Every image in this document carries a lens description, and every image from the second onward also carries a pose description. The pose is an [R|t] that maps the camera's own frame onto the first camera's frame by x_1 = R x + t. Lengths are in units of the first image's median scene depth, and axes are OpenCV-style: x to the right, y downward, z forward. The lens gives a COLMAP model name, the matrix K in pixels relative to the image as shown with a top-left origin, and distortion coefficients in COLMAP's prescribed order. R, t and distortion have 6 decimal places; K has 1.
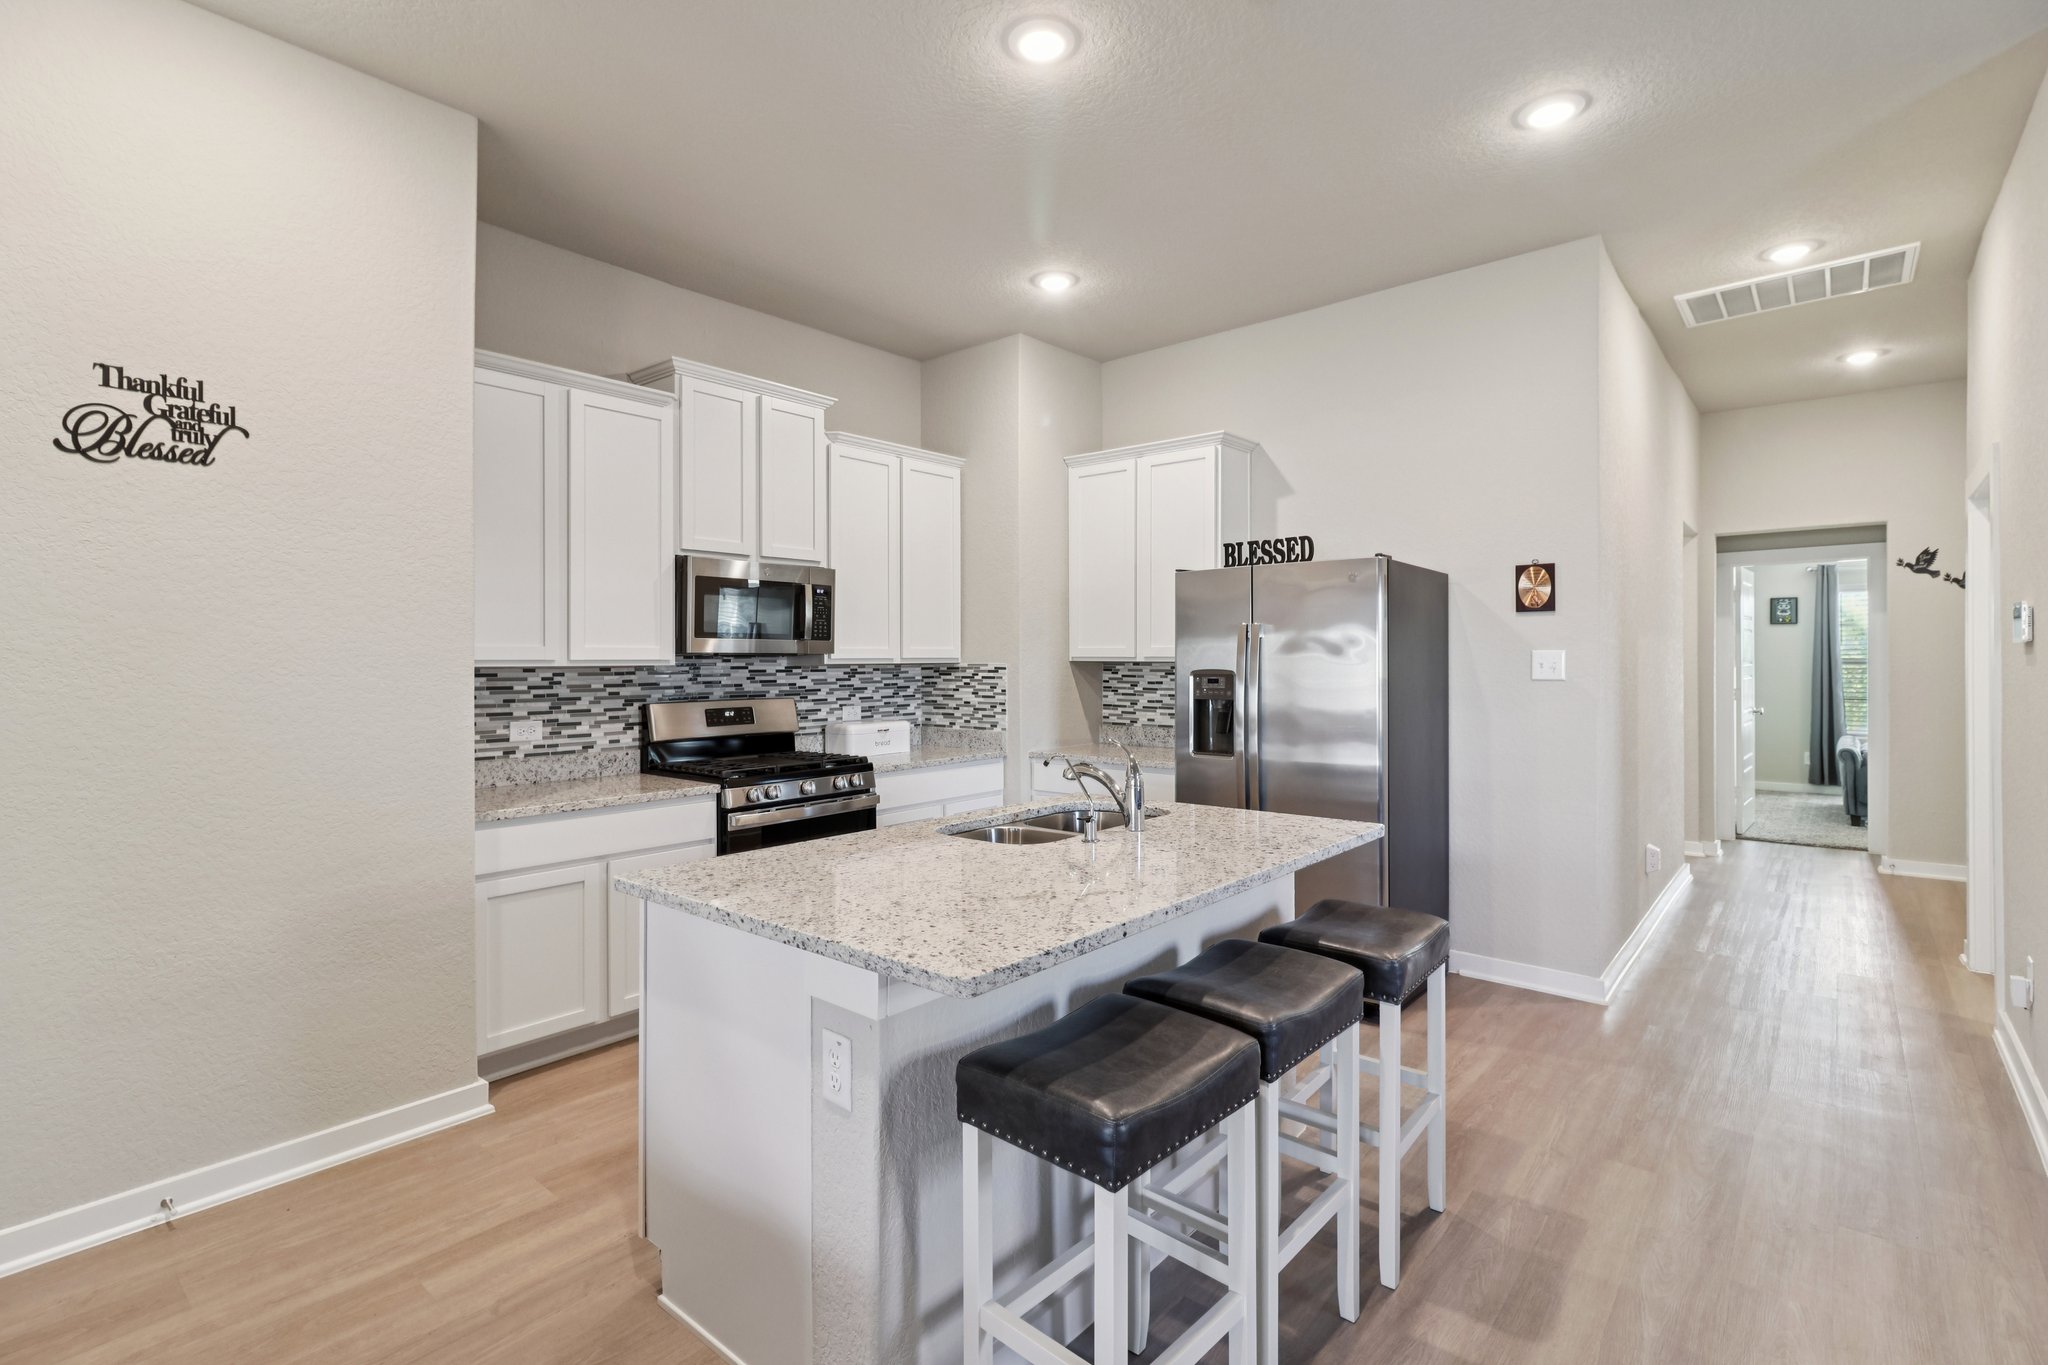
lens RADIAL K [[954.1, 0, 1025.2], [0, 954.1, 669.9], [0, 0, 1]] dist [0.002569, -0.000914]
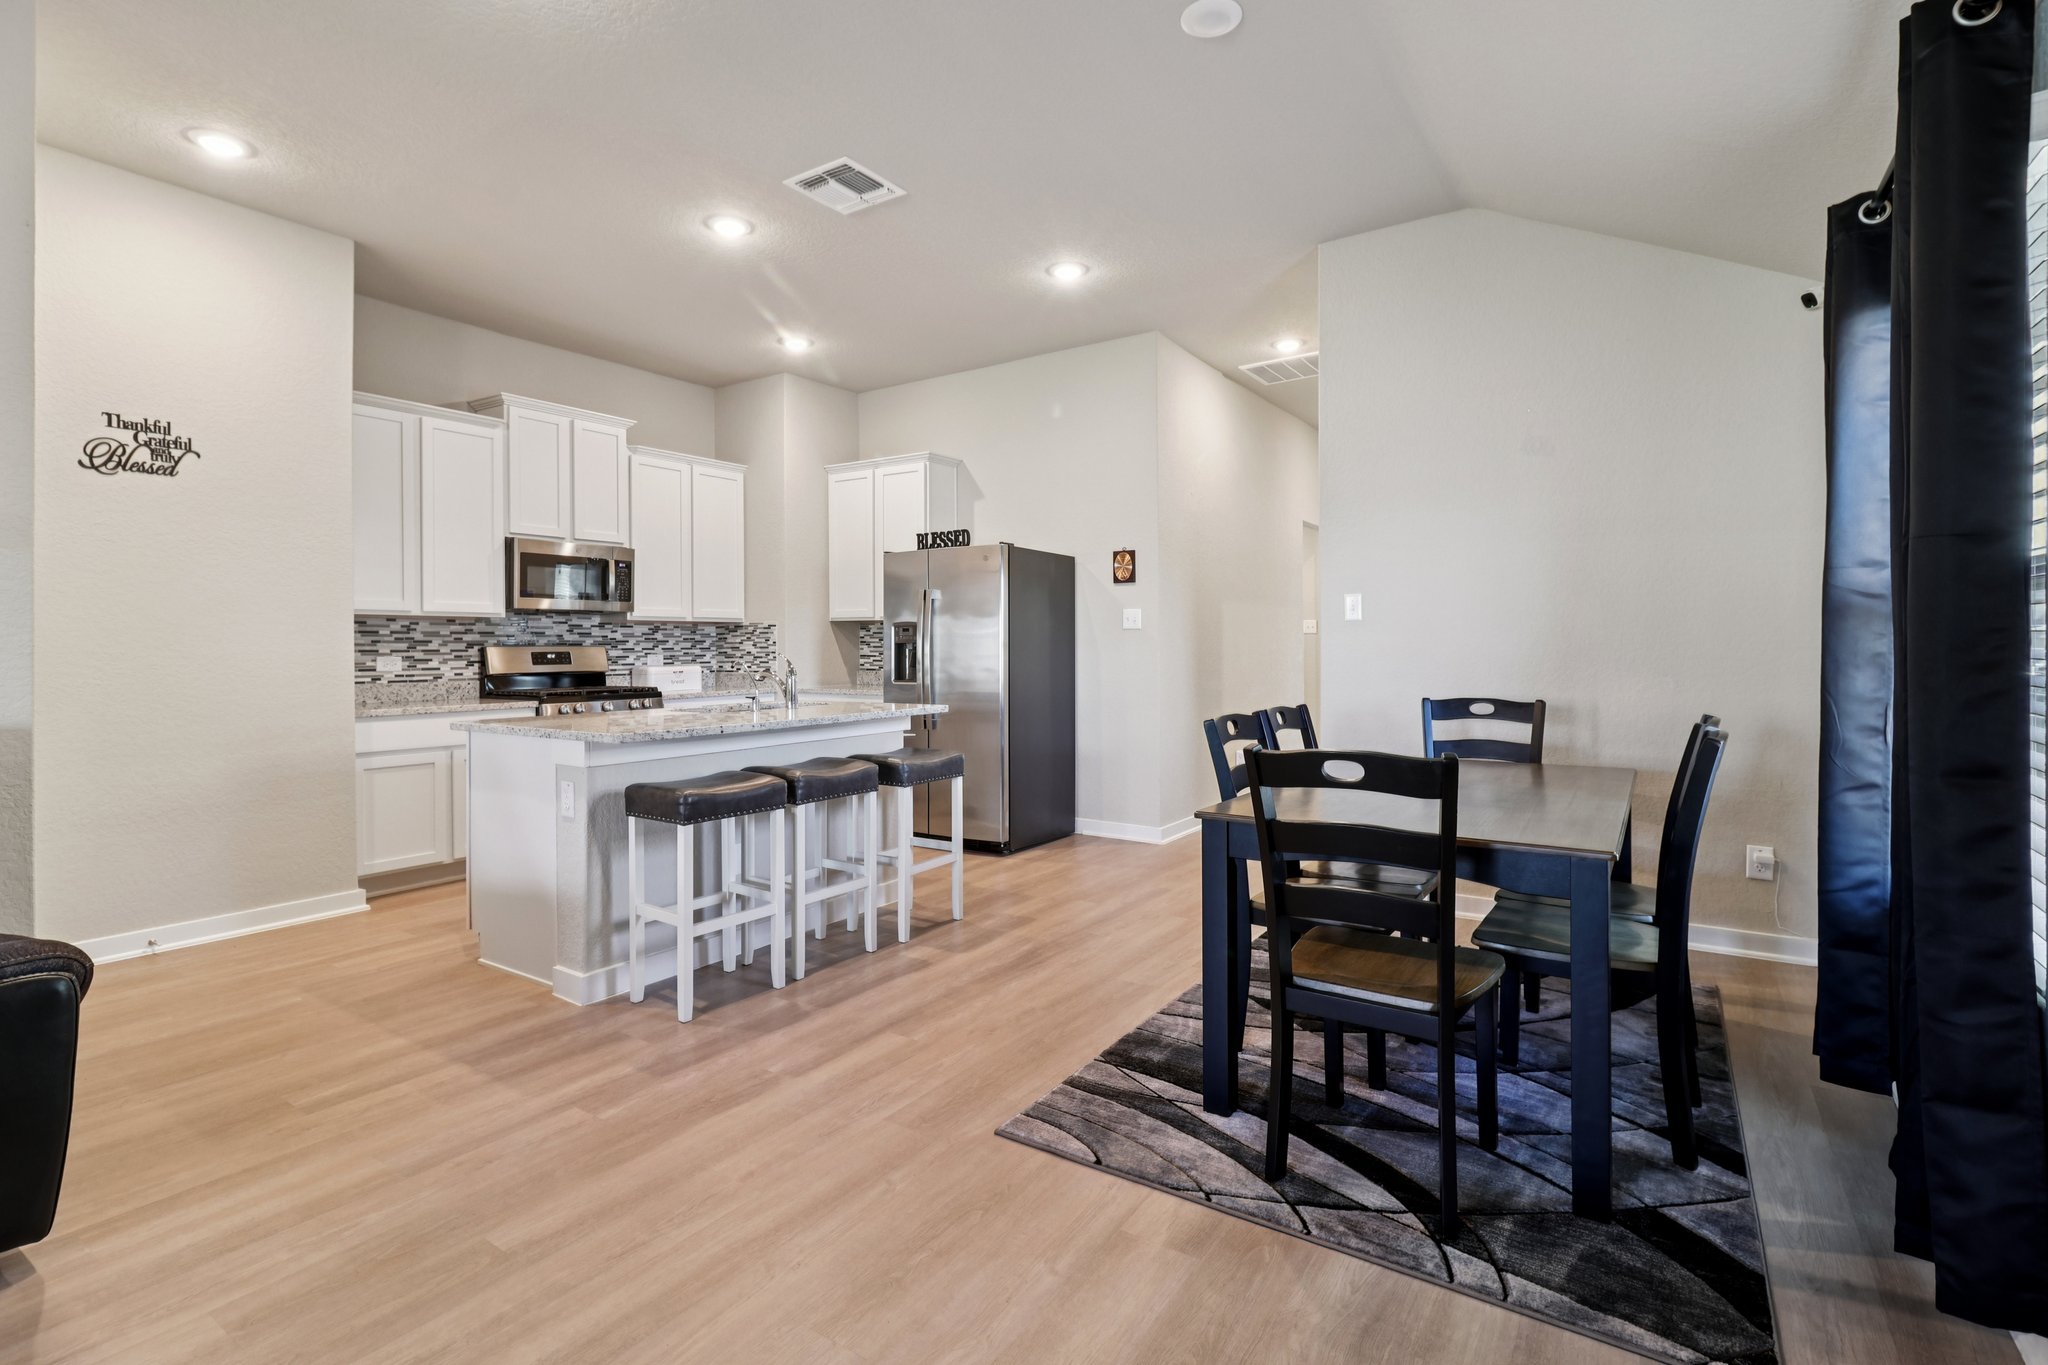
lens RADIAL K [[954.1, 0, 1030.5], [0, 954.1, 660.8], [0, 0, 1]] dist [0.002569, -0.000914]
pose [[0.992828, -0.002980, 0.119514, 0.209080], [0.002351, 0.999983, 0.005399, 0.049941], [-0.119528, -0.005079, 0.992818, -0.433451]]
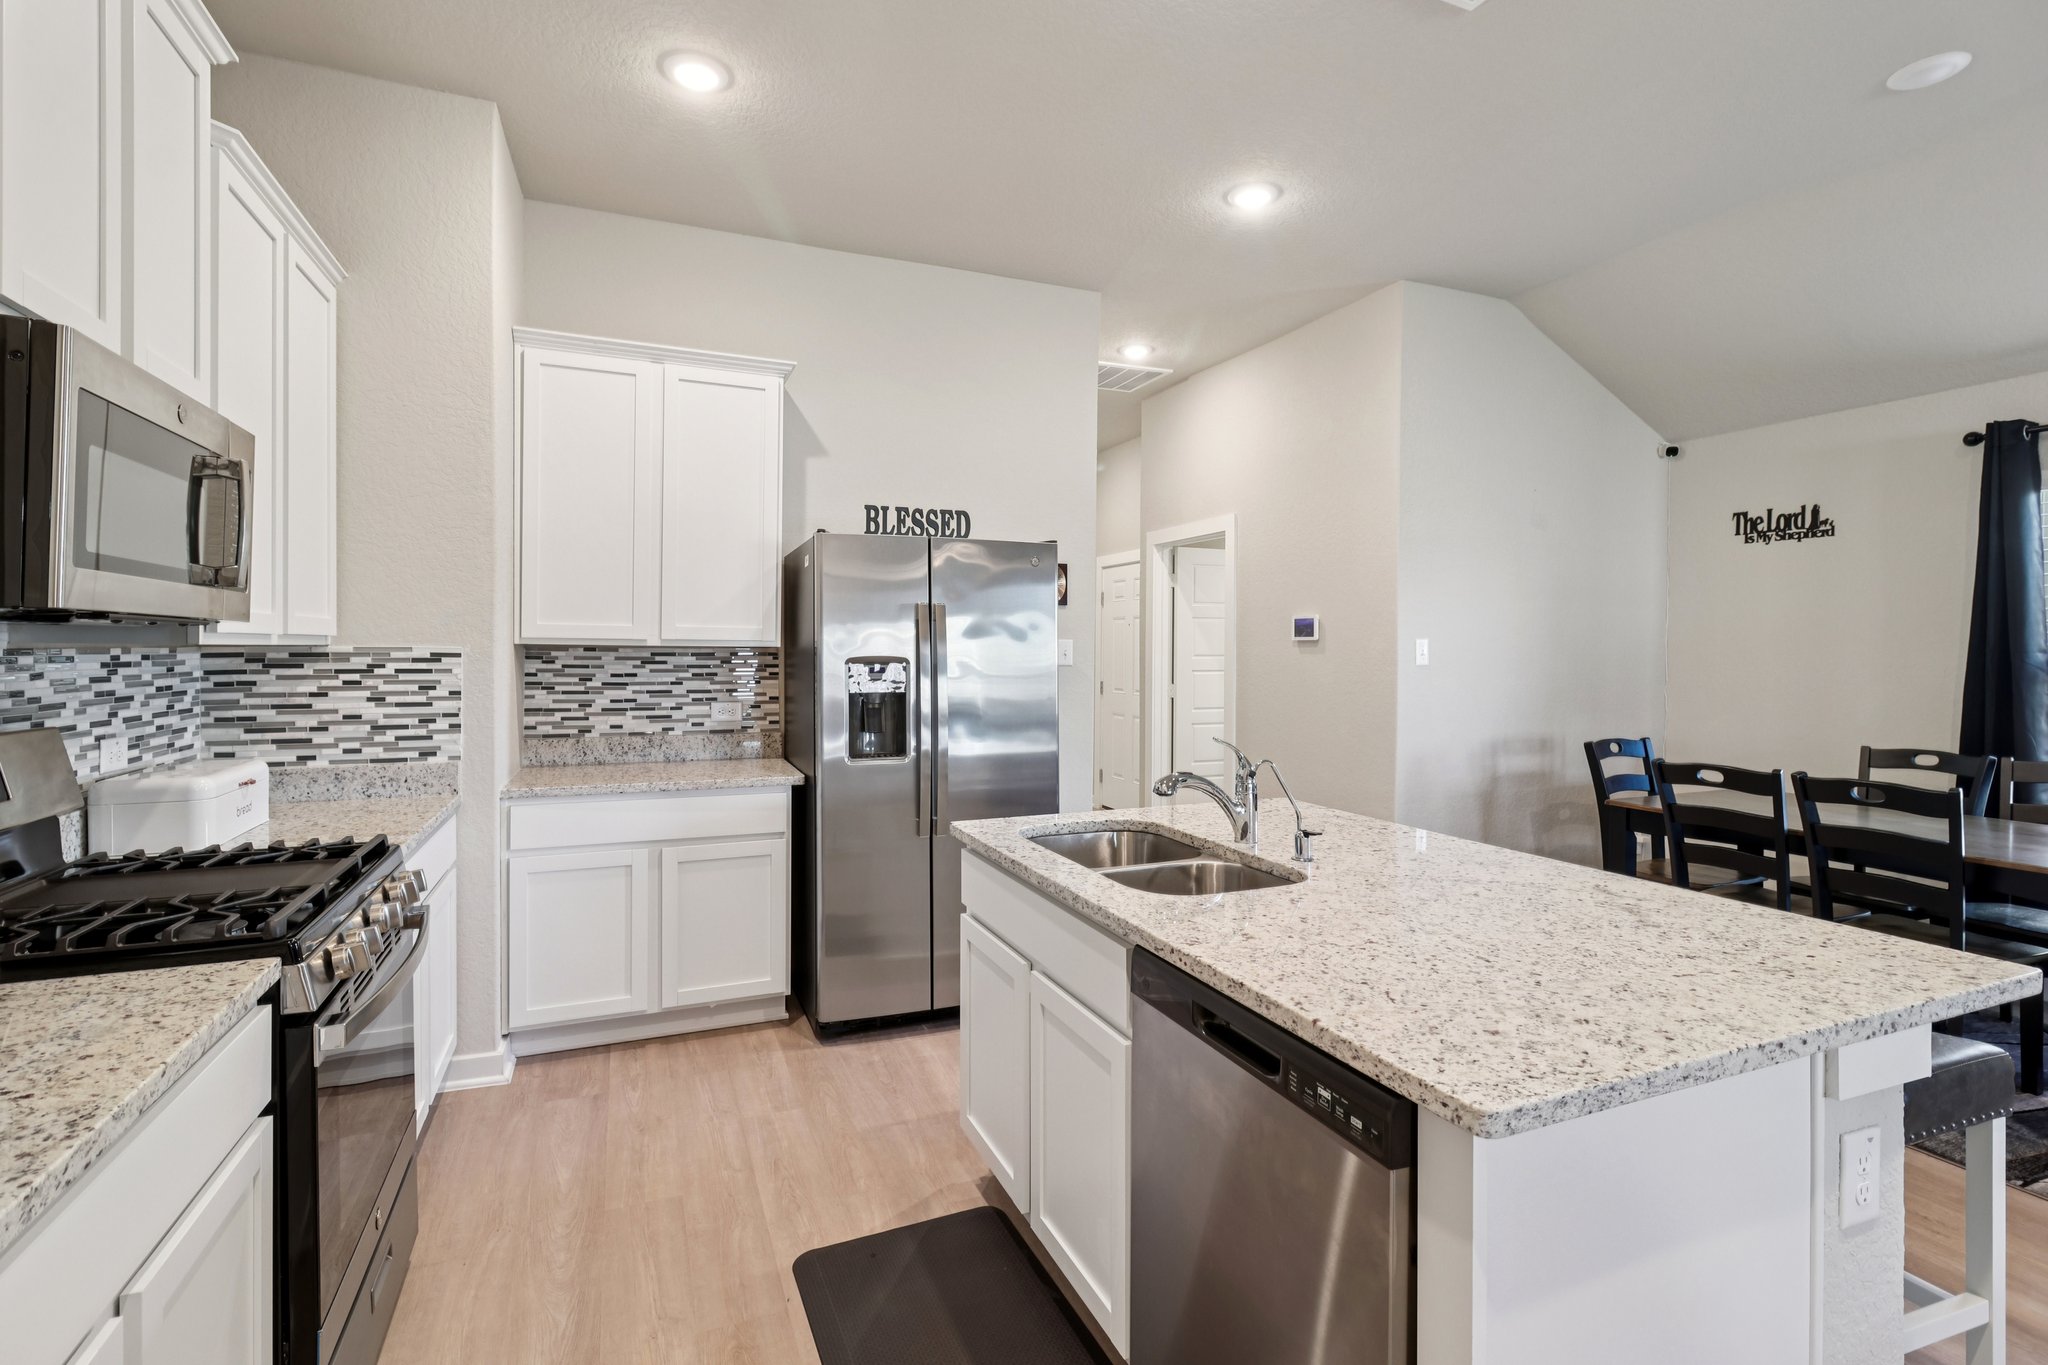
lens RADIAL K [[954.1, 0, 1029.6], [0, 954.1, 663.5], [0, 0, 1]] dist [0.002569, -0.000914]
pose [[0.453400, -0.006888, 0.891281, -0.475303], [0.002129, 0.999976, 0.006645, 0.000549], [-0.891305, -0.001115, 0.453404, 0.502564]]
